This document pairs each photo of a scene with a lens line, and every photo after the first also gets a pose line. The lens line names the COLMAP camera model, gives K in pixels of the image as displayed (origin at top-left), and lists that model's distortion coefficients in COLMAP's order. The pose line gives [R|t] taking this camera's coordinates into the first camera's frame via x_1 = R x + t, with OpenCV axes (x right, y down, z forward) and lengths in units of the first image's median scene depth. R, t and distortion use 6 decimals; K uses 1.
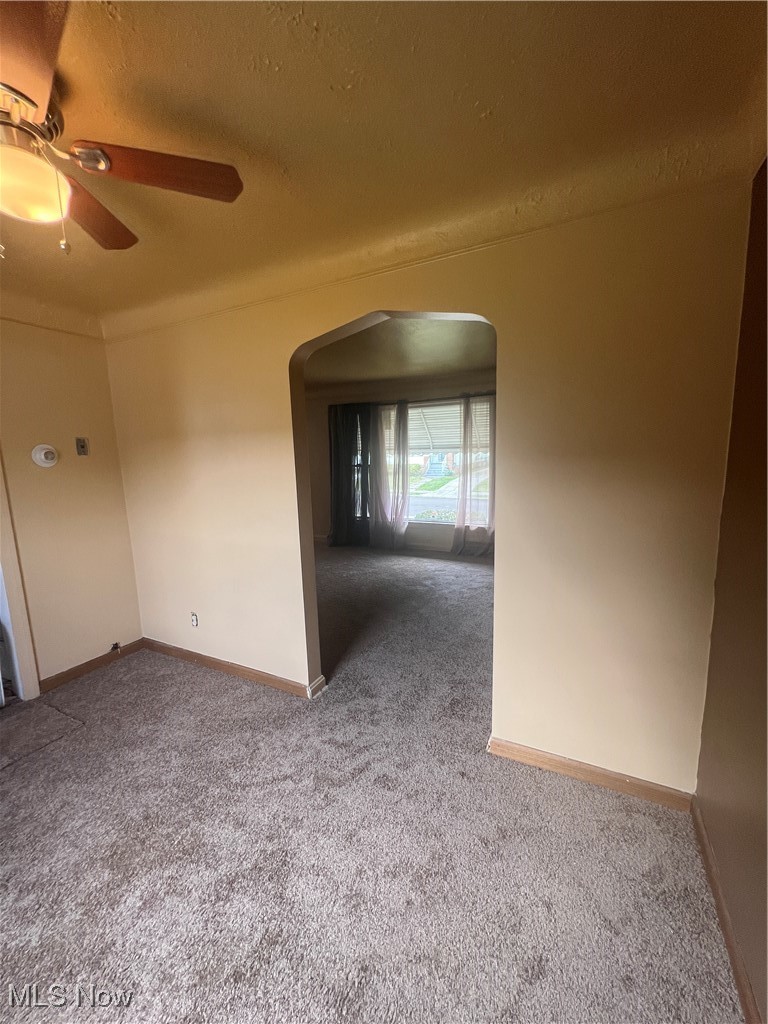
lens RADIAL K [[406.2, 0, 383.4], [0, 406.2, 520.0], [0, 0, 1]] dist [-0.000117, 0.000143]
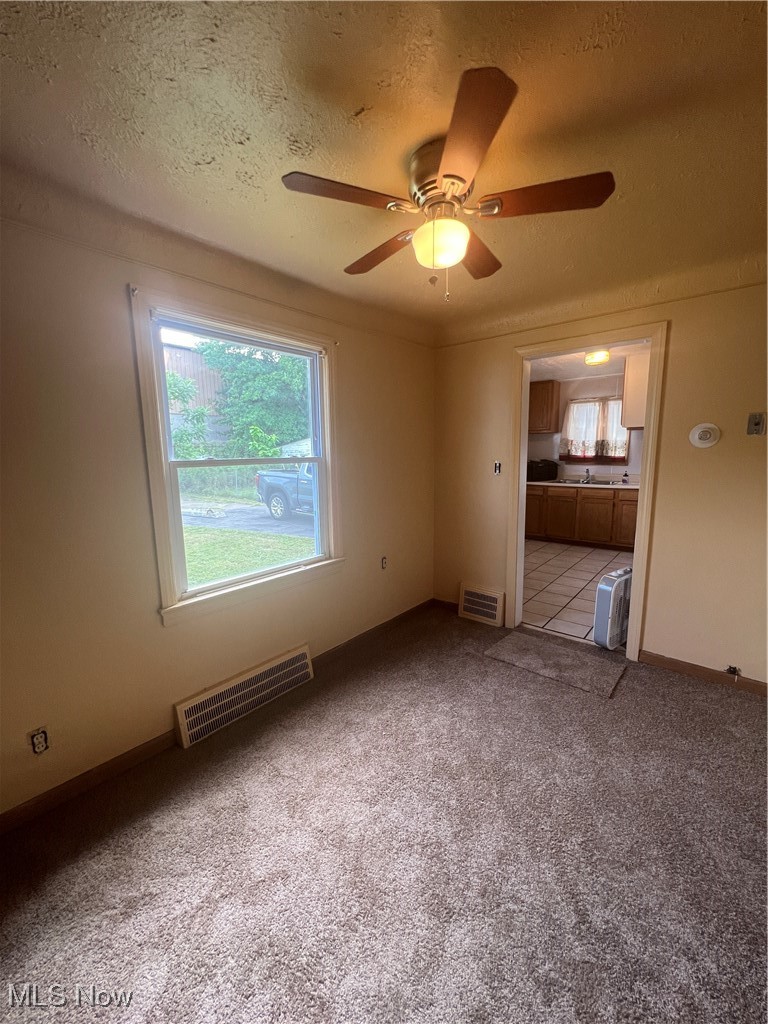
lens RADIAL K [[412.8, 0, 384.0], [0, 412.8, 512.0], [0, 0, 1]] dist [-0.002659, 0.000045]
pose [[-0.243611, 0.173377, -0.954250, 0.288911], [-0.134993, 0.968254, 0.210384, -0.089272], [0.960432, 0.180069, -0.212473, 0.535085]]
